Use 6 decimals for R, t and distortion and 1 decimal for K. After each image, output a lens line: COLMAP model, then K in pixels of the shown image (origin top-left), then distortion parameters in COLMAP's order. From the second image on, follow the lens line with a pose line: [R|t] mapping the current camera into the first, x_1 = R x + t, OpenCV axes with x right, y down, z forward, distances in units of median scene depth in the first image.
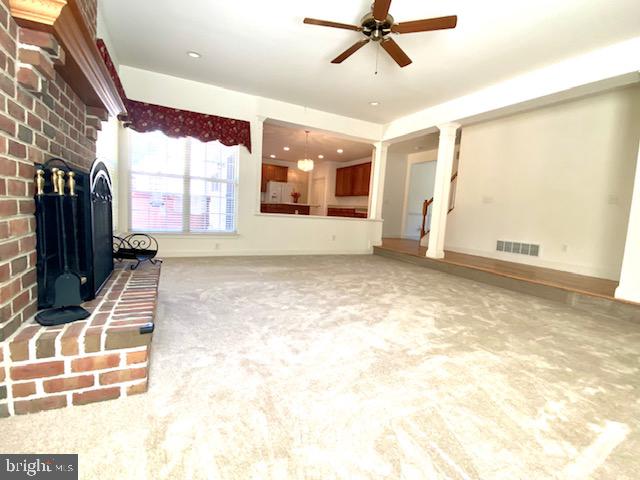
lens RADIAL K [[283.6, 0, 317.1], [0, 283.6, 238.8], [0, 0, 1]] dist [0.033323, -0.030385]
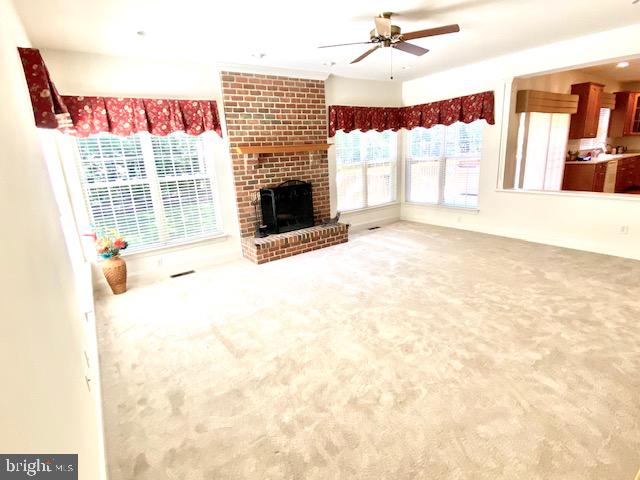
lens RADIAL K [[324.8, 0, 317.5], [0, 324.8, 237.9], [0, 0, 1]] dist [0.072677, -0.071579]
pose [[0.140773, 0.183486, -0.972890, 0.432809], [-0.033437, 0.982997, 0.180554, -0.060053], [0.989477, 0.007113, 0.144515, 0.149117]]
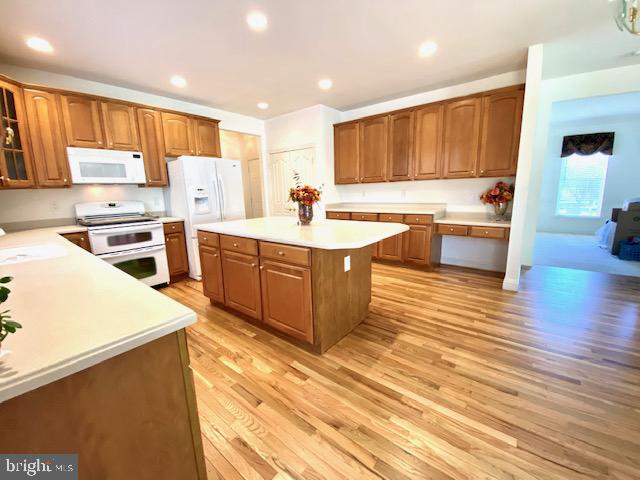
lens RADIAL K [[258.5, 0, 319.0], [0, 258.5, 238.4], [0, 0, 1]] dist [0.022360, -0.021644]
pose [[0.904351, -0.159165, 0.396000, -0.181016], [0.122214, 0.985579, 0.117033, -0.139897], [-0.408917, -0.057442, 0.910762, 0.740919]]
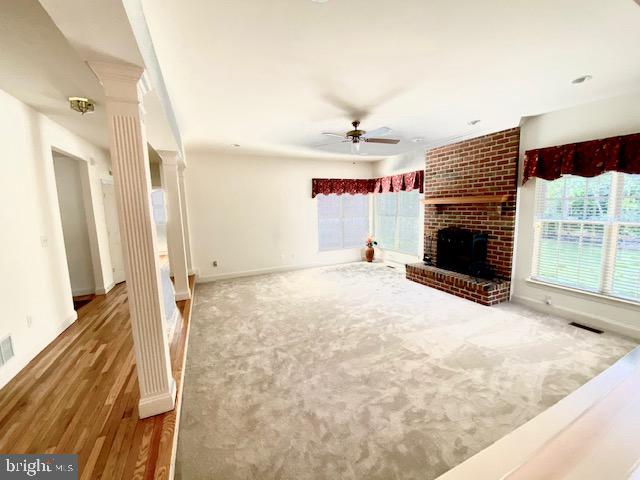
lens RADIAL K [[258.5, 0, 319.0], [0, 258.5, 238.4], [0, 0, 1]] dist [0.022360, -0.021644]
pose [[-0.998510, -0.035715, 0.041265, 0.099133], [-0.025510, 0.973879, 0.225632, -0.143293], [-0.048246, 0.224243, -0.973338, 0.710677]]
